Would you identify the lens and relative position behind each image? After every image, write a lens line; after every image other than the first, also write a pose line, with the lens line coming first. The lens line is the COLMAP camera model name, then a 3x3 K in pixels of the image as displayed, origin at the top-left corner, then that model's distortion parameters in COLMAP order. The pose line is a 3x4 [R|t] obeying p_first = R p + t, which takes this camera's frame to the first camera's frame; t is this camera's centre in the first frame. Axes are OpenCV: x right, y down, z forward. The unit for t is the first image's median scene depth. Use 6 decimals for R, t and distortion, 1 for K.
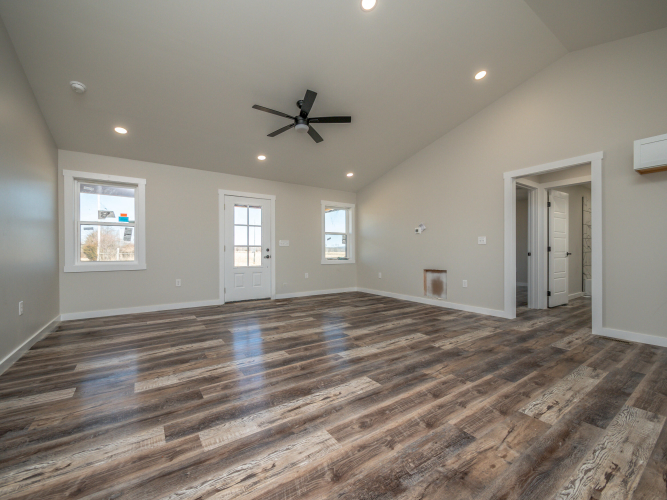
lens RADIAL K [[282.4, 0, 333.7], [0, 282.4, 253.0], [0, 0, 1]] dist [-0.005550, -0.000212]
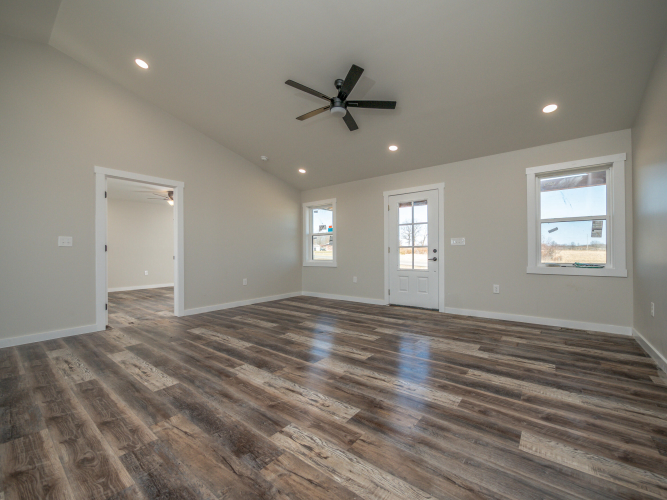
lens RADIAL K [[282.4, 0, 333.7], [0, 282.4, 253.0], [0, 0, 1]] dist [-0.005550, -0.000212]
pose [[0.293128, -0.000531, -0.956073, 0.901372], [-0.000004, 1.000000, -0.000557, -0.007754], [0.956073, 0.000167, 0.293128, 0.920302]]
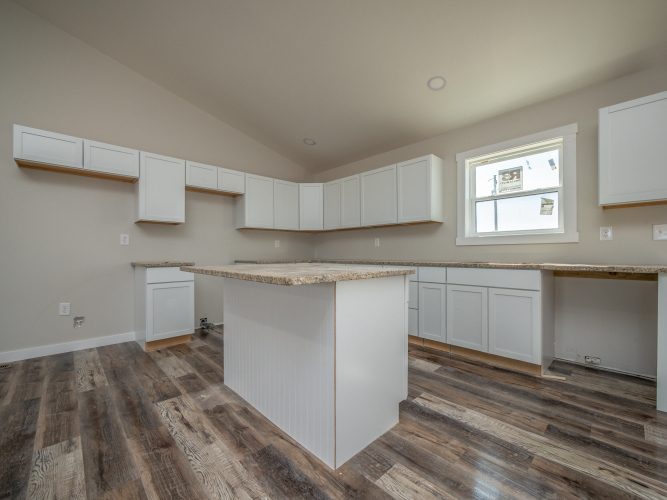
lens RADIAL K [[287.3, 0, 334.0], [0, 287.3, 247.9], [0, 0, 1]] dist [-0.007161, -0.000278]
pose [[-0.154383, 0.025384, 0.987685, 0.071599], [0.005791, 0.999676, -0.024787, 0.002029], [-0.987994, 0.001893, -0.154480, 0.173284]]
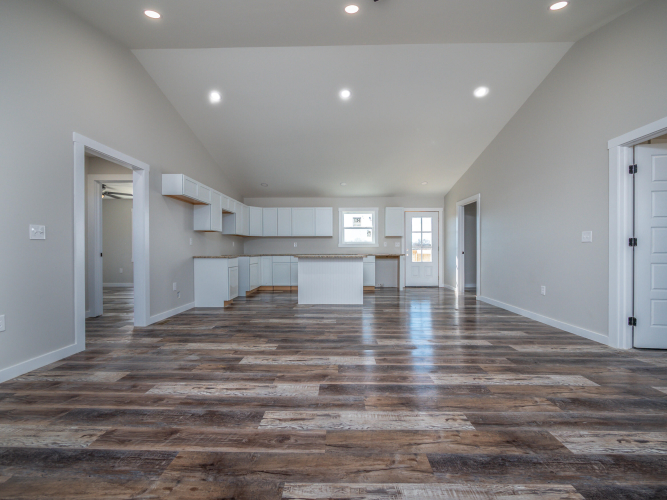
lens RADIAL K [[283.6, 0, 332.4], [0, 283.6, 250.1], [0, 0, 1]] dist [-0.005340, -0.000232]
pose [[-0.809644, 0.003242, 0.586912, -0.375975], [0.006288, 0.999975, 0.003151, -0.012673], [-0.586887, 0.006242, -0.809644, 1.666338]]
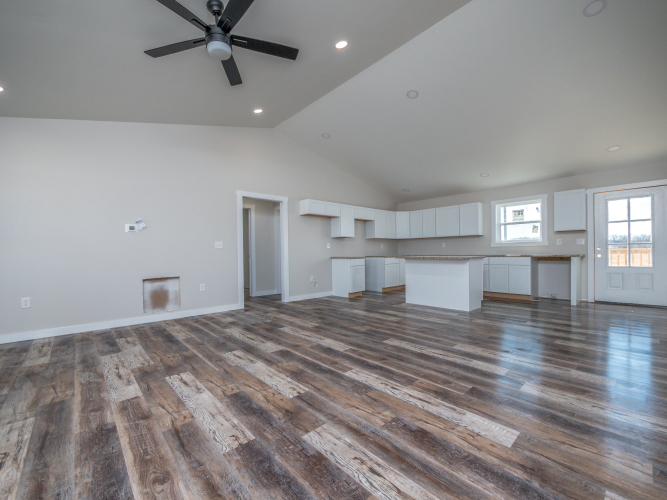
lens RADIAL K [[282.4, 0, 333.7], [0, 282.4, 253.0], [0, 0, 1]] dist [-0.005550, -0.000212]
pose [[-0.136981, 0.003043, 0.990569, -0.938202], [0.019156, 0.999816, -0.000423, -0.006499], [-0.990388, 0.018917, -0.137014, 1.069194]]
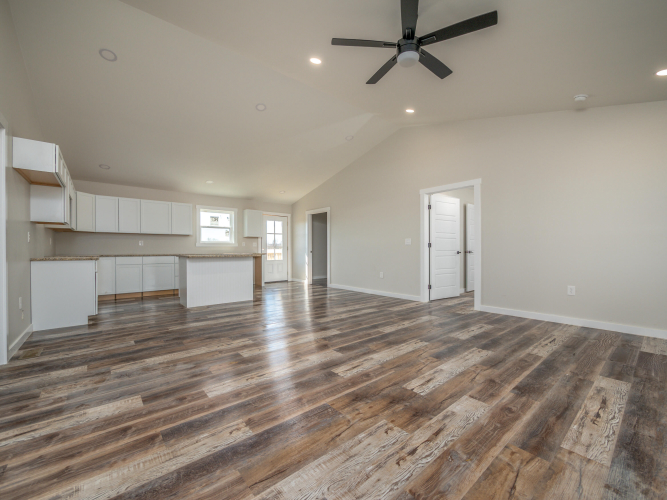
lens RADIAL K [[280.3, 0, 331.9], [0, 280.3, 250.6], [0, 0, 1]] dist [-0.003826, -0.000390]
pose [[-0.996037, 0.004111, -0.088842, 0.149947], [0.003323, 0.999954, 0.009020, -0.014106], [0.088875, 0.008689, -0.996005, 2.043371]]
